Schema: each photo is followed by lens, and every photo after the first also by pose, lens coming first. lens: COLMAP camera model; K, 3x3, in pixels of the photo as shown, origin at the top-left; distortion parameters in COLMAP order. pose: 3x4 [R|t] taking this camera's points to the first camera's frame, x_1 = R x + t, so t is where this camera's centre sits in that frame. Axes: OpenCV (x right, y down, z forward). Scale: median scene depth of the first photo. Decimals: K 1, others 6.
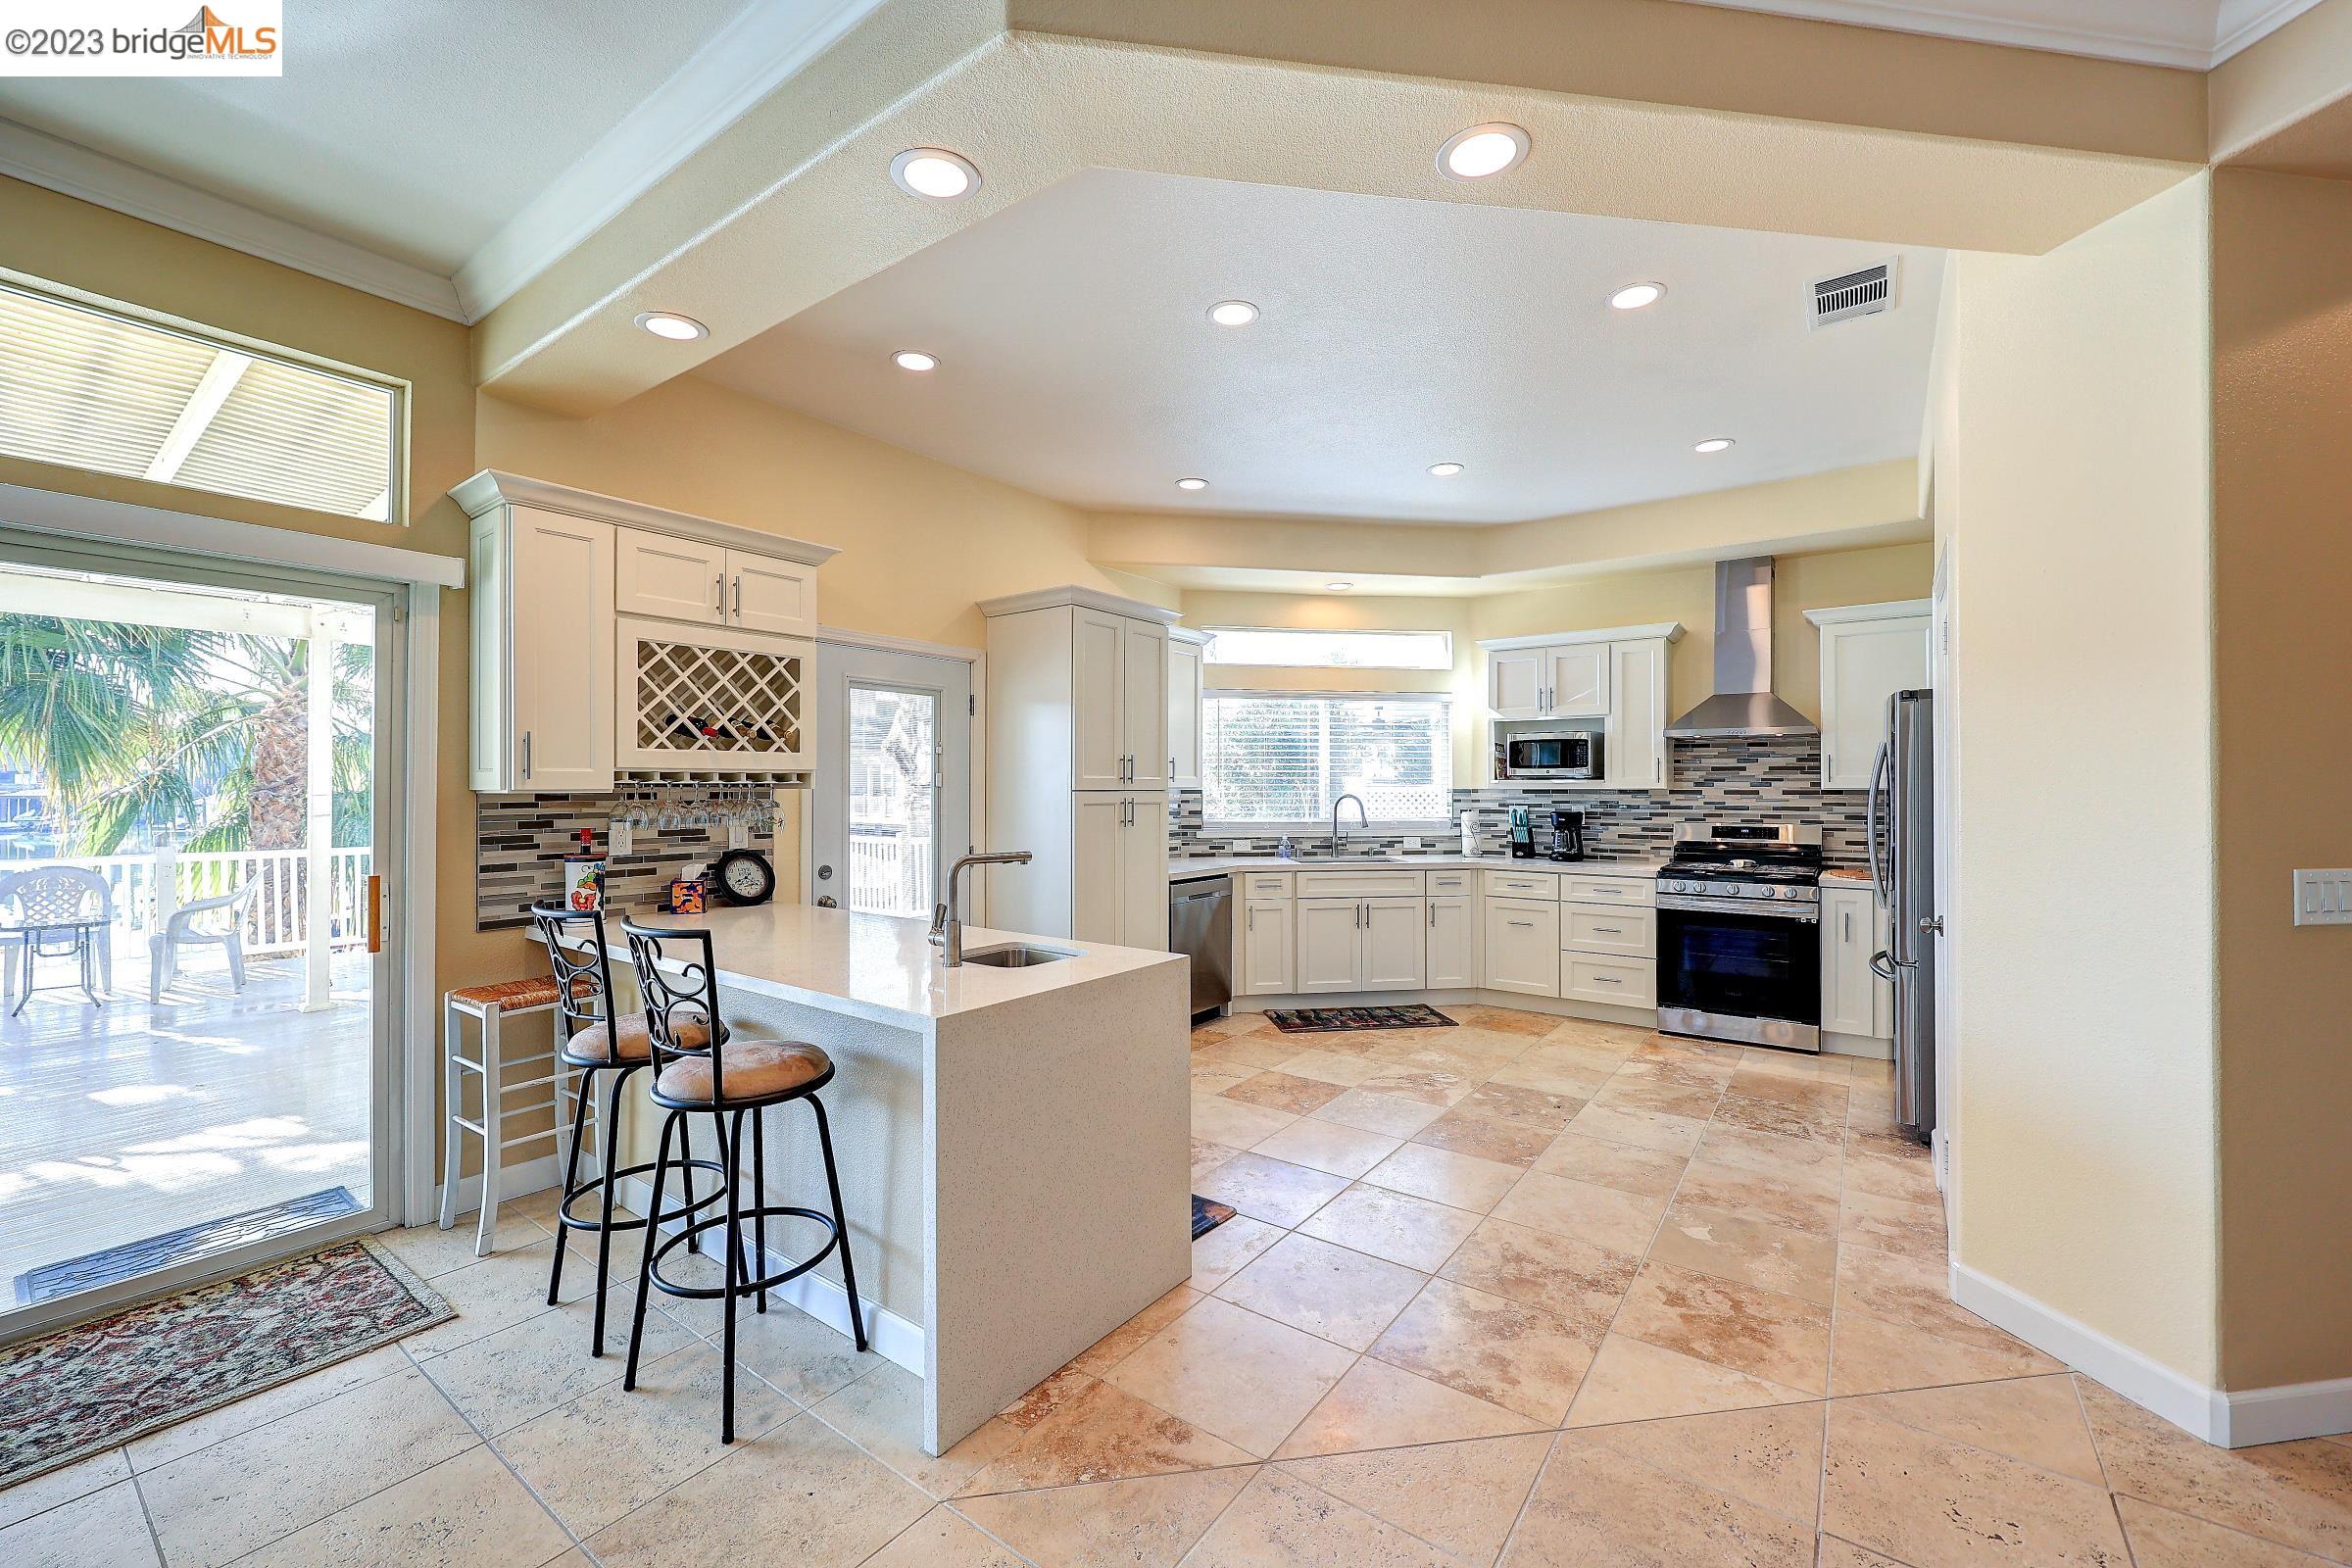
lens RADIAL K [[938.9, 0, 1181.6], [0, 938.9, 780.4], [0, 0, 1]] dist [-0.000229, -0.000080]
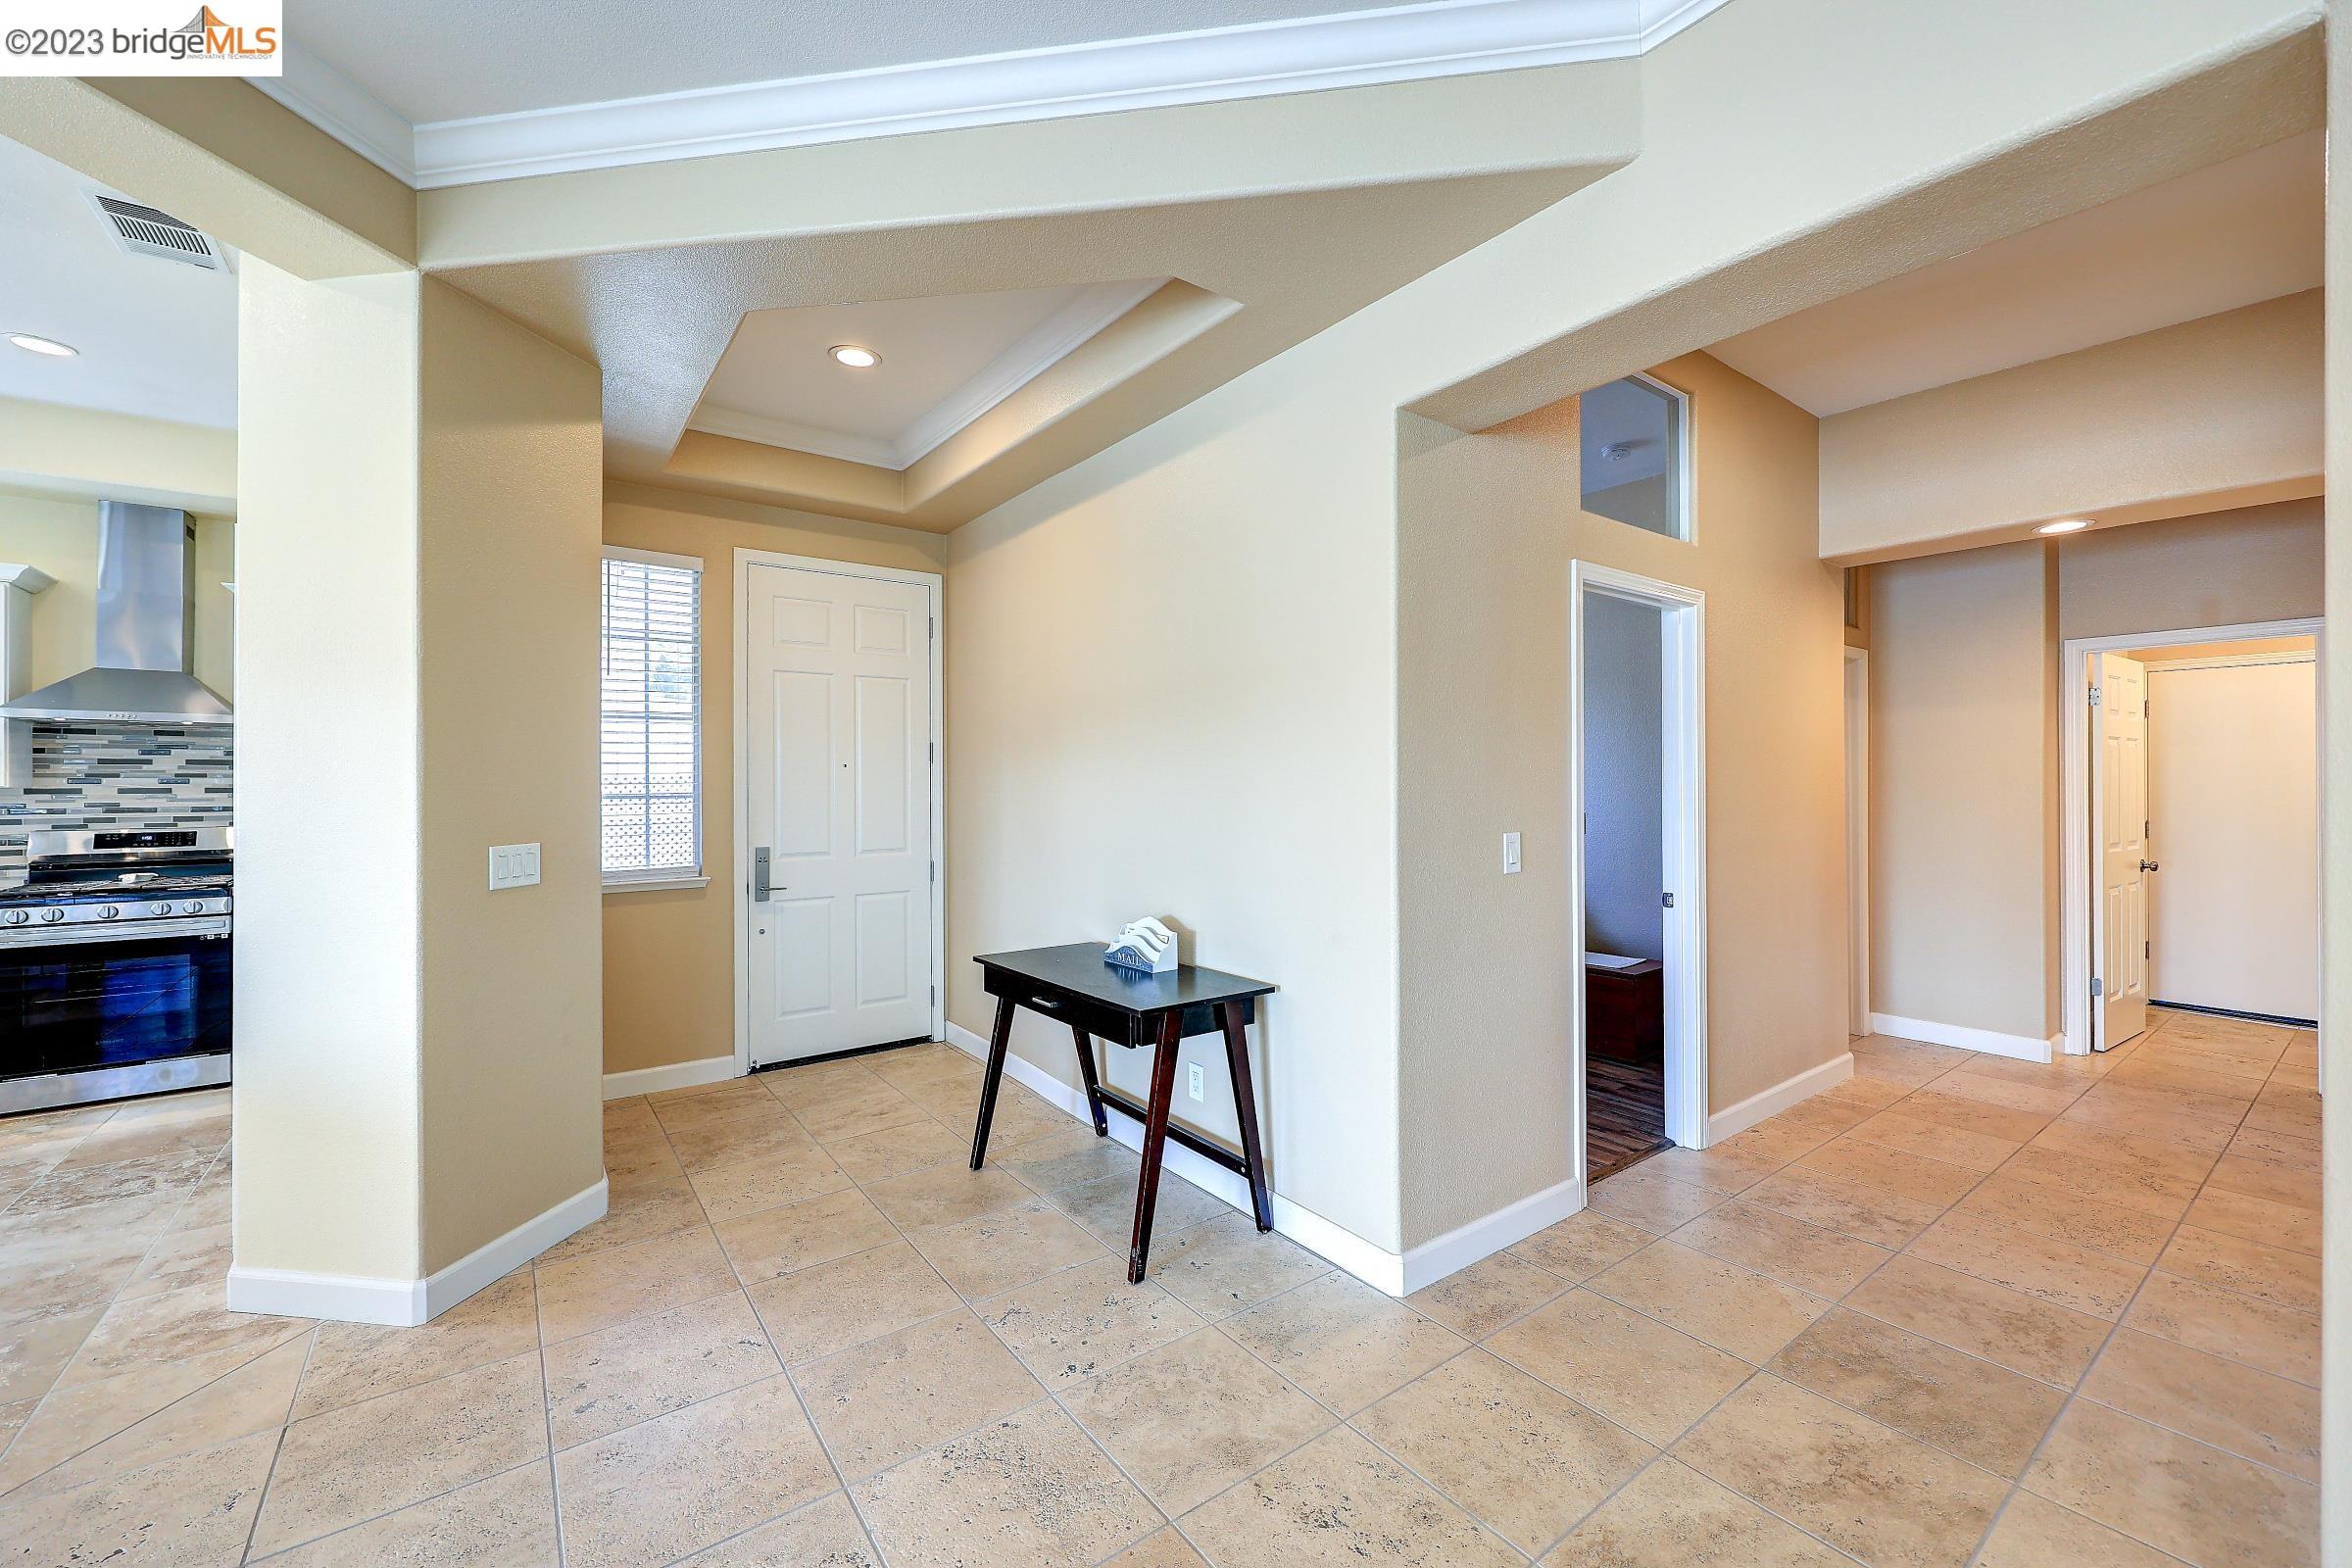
lens RADIAL K [[938.9, 0, 1181.6], [0, 938.9, 780.4], [0, 0, 1]] dist [-0.000229, -0.000080]
pose [[0.296157, 0.000466, 0.955139, 0.113729], [-0.003848, 0.999992, 0.000705, -0.000691], [-0.955131, -0.003884, 0.296157, -0.145864]]
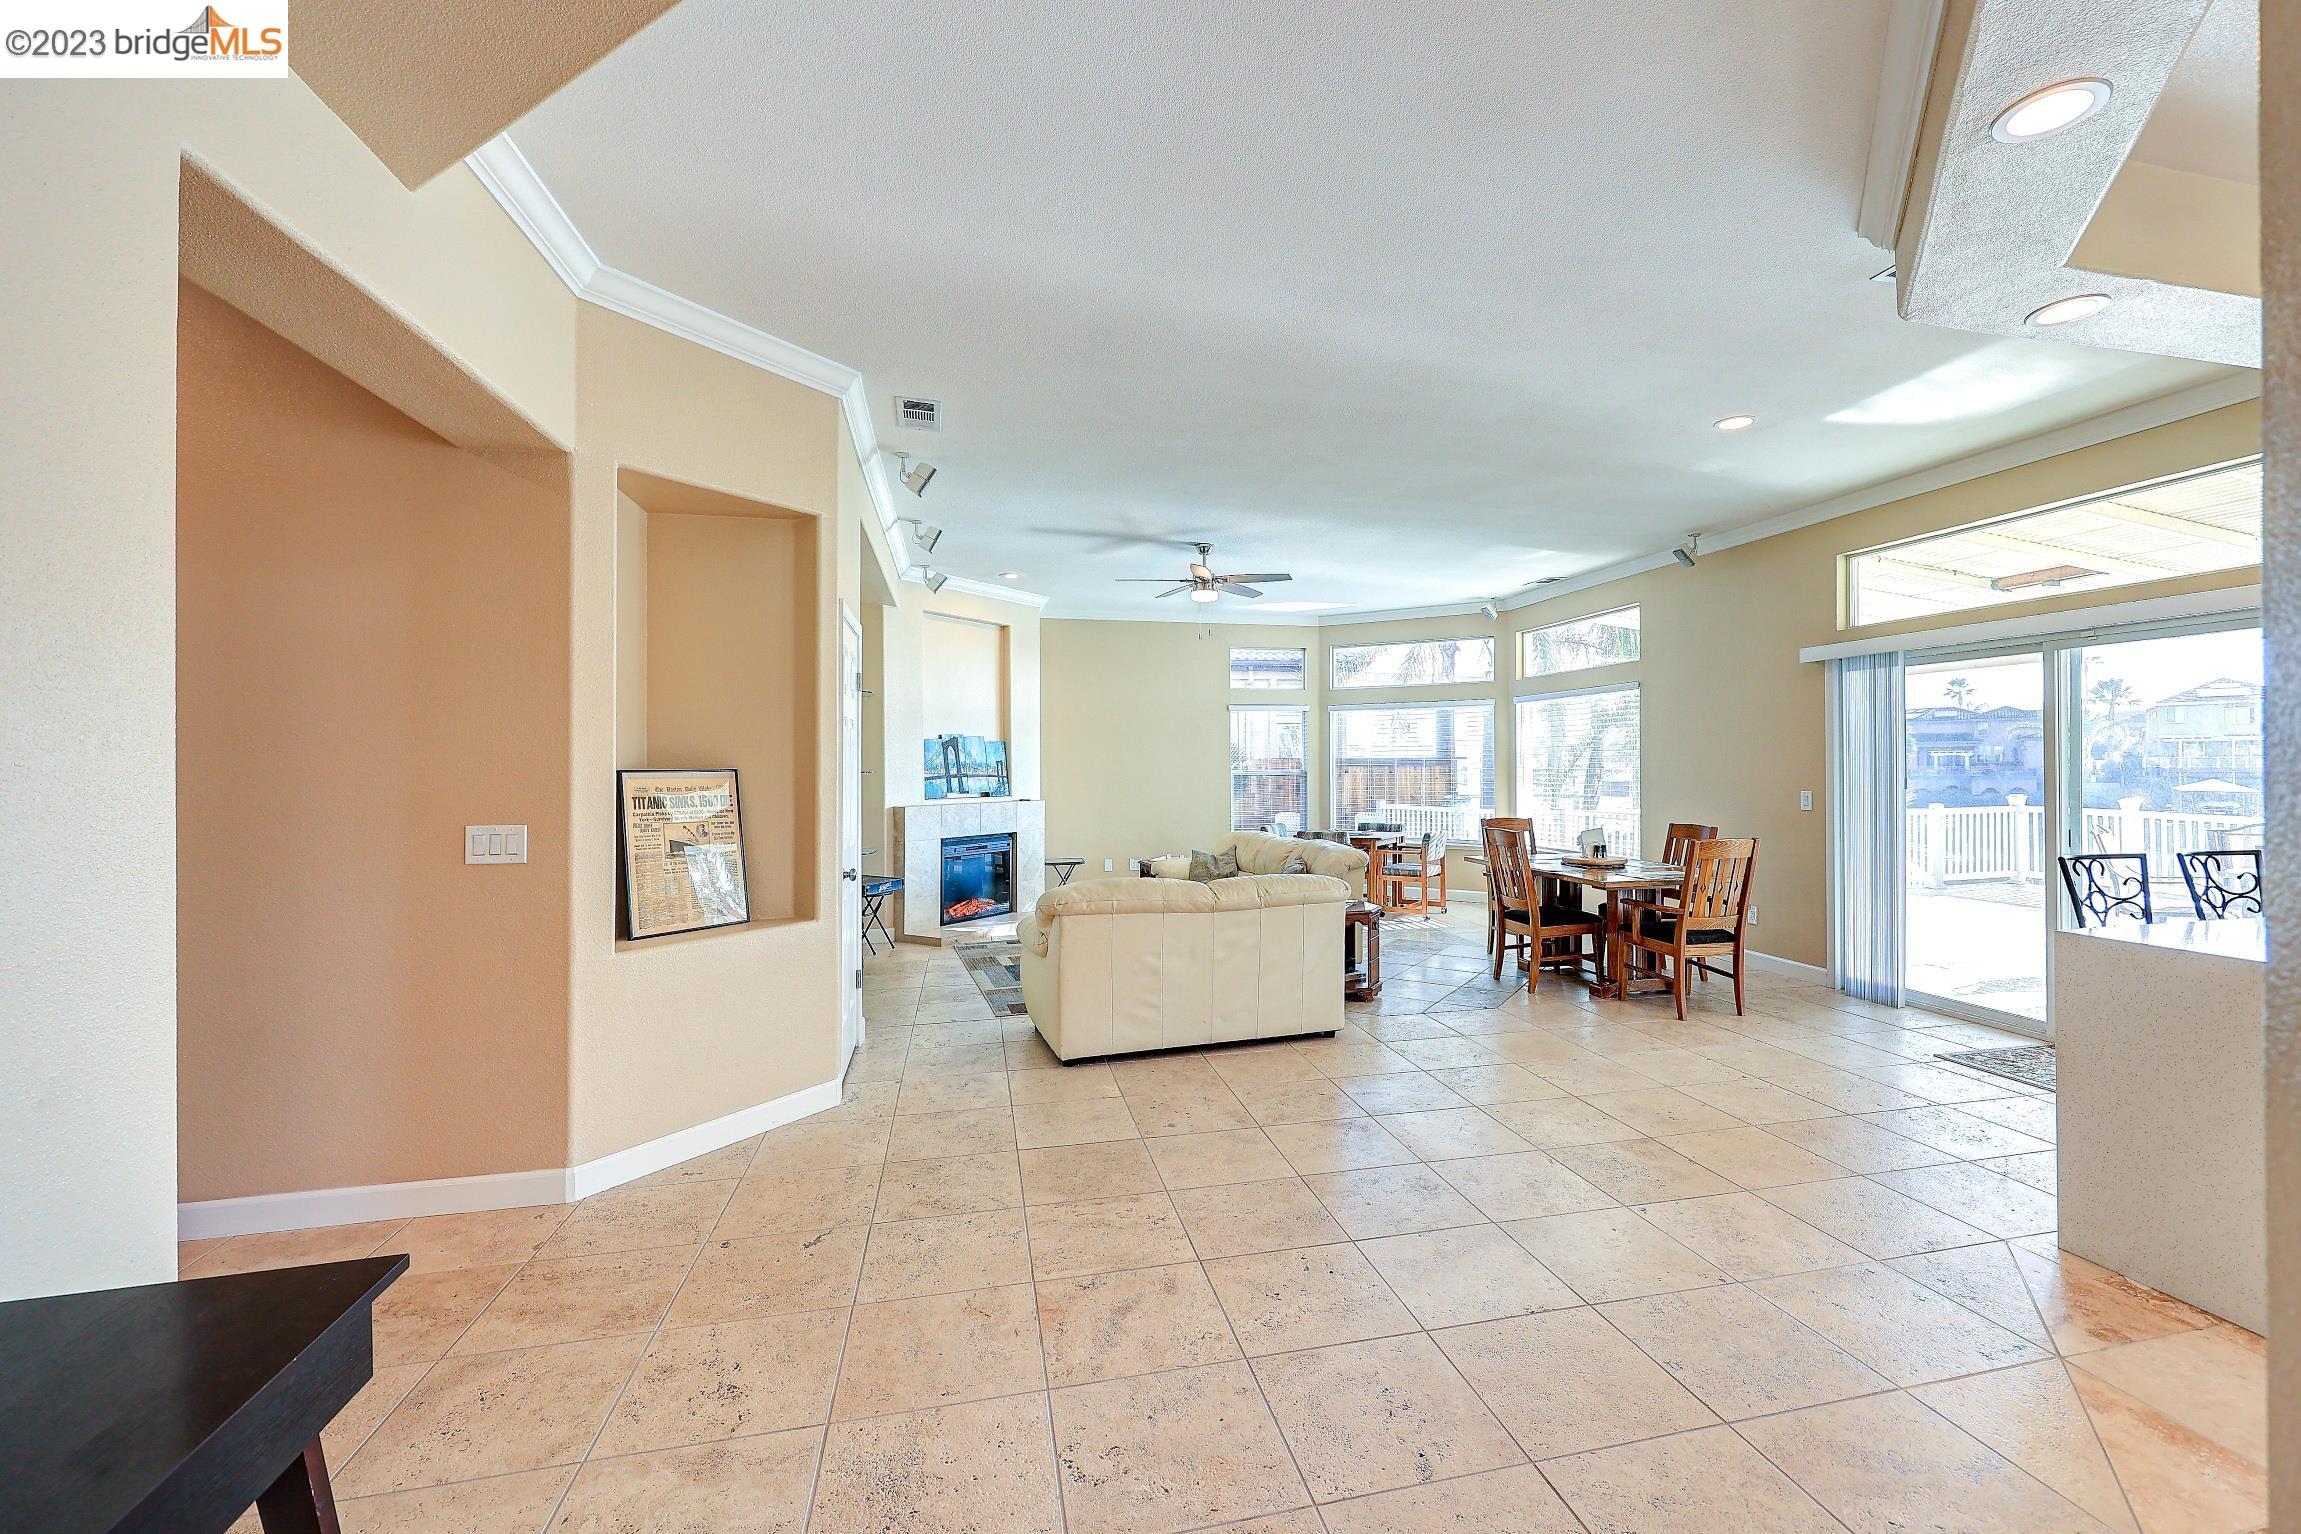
lens RADIAL K [[957.4, 0, 1213.0], [0, 957.4, 763.2], [0, 0, 1]] dist [-0.002851, -0.000635]
pose [[-0.639220, -0.000989, -0.769023, 0.774369], [0.009104, 0.999919, -0.008853, 0.003273], [0.768970, -0.012660, -0.639159, 0.456931]]
